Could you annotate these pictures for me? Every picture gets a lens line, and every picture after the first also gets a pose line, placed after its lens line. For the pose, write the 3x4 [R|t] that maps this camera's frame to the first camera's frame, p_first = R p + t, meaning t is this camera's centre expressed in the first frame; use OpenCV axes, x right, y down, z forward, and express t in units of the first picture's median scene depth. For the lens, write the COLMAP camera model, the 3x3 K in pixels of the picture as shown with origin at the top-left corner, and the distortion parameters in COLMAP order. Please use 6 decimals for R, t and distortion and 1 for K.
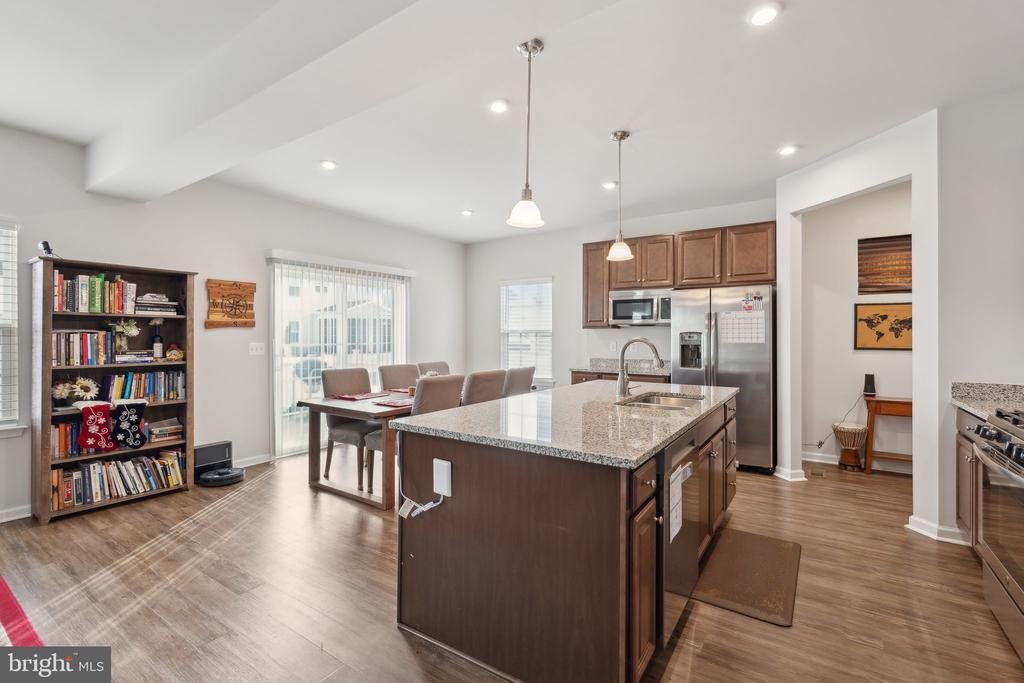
lens RADIAL K [[459.7, 0, 512.5], [0, 459.7, 336.3], [0, 0, 1]] dist [-0.004089, 0.000018]
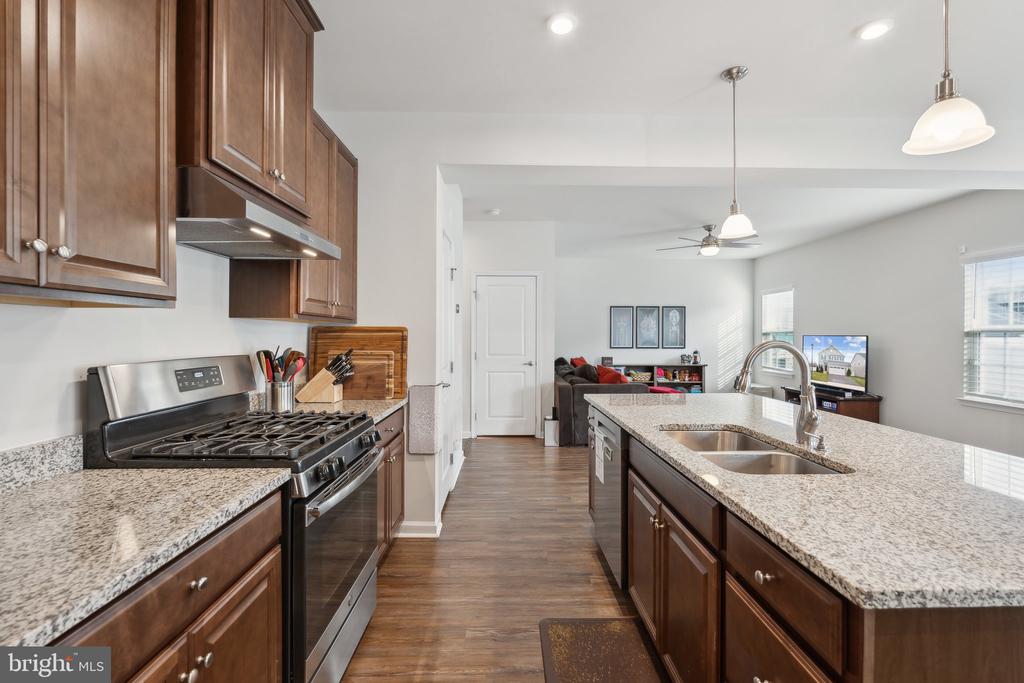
lens RADIAL K [[457.4, 0, 513.9], [0, 457.4, 340.2], [0, 0, 1]] dist [-0.003451, -0.000017]
pose [[-0.819117, 0.003544, -0.573616, 0.712542], [-0.004892, 0.999901, 0.013164, -0.003938], [0.573606, 0.013589, -0.819019, 1.033337]]
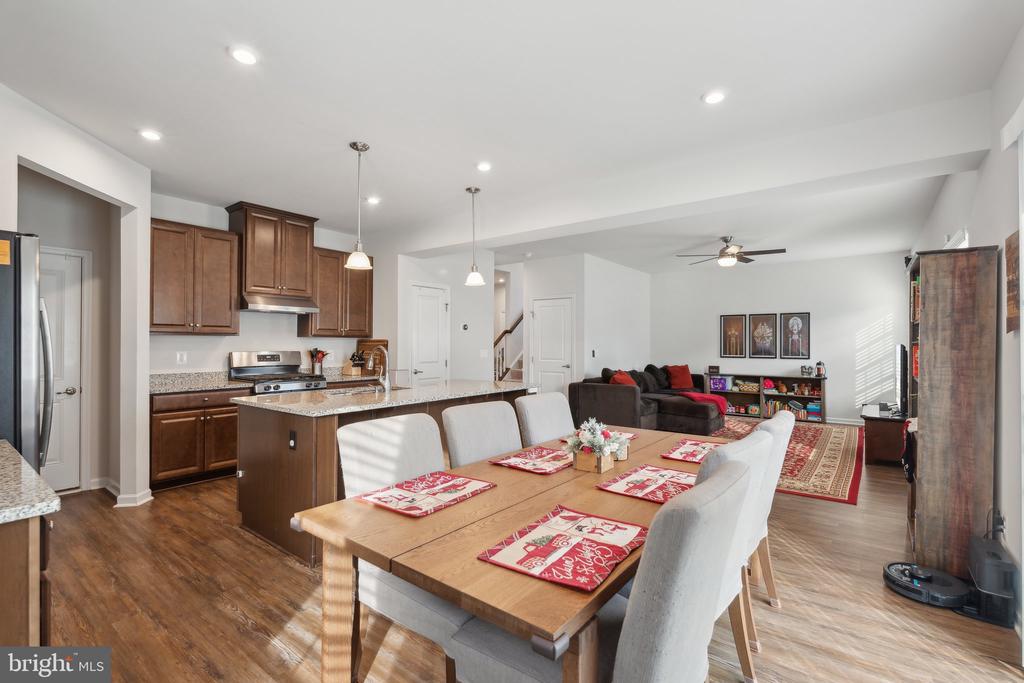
lens RADIAL K [[457.4, 0, 513.9], [0, 457.4, 340.2], [0, 0, 1]] dist [-0.003451, -0.000017]
pose [[-0.997882, -0.002968, 0.064977, -0.167421], [-0.003302, 0.999982, -0.005038, -0.007174], [-0.064960, -0.005242, -0.997874, 1.844911]]
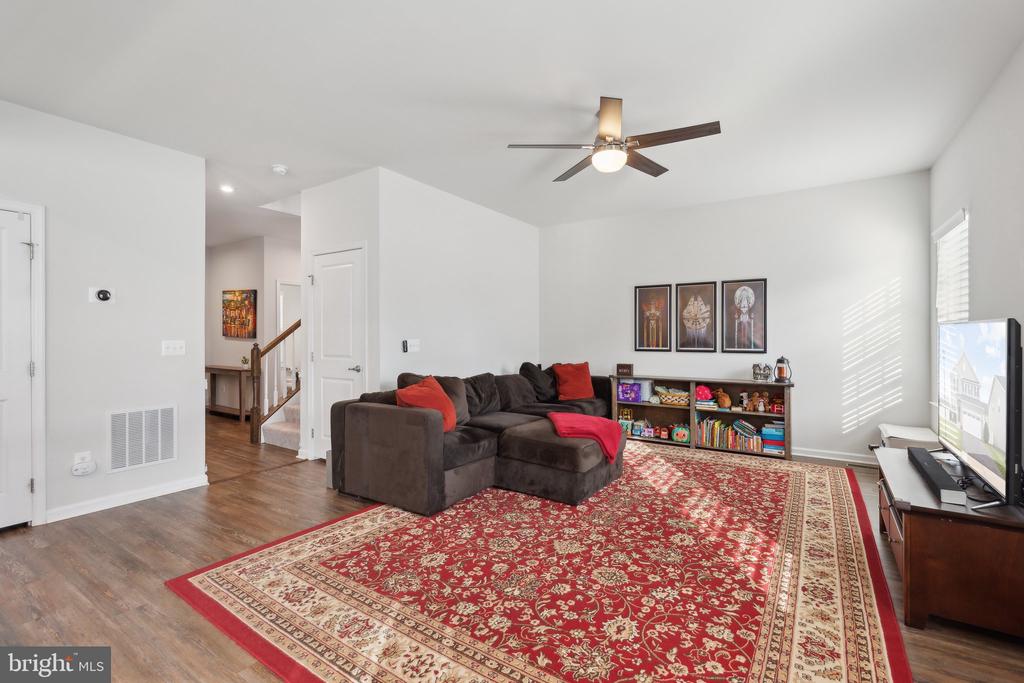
lens RADIAL K [[459.7, 0, 512.5], [0, 459.7, 336.3], [0, 0, 1]] dist [-0.004089, 0.000018]
pose [[-0.999987, 0.000817, -0.005062, -0.678723], [0.000801, 0.999994, 0.003274, 0.012272], [0.005065, 0.003270, -0.999982, 0.929243]]
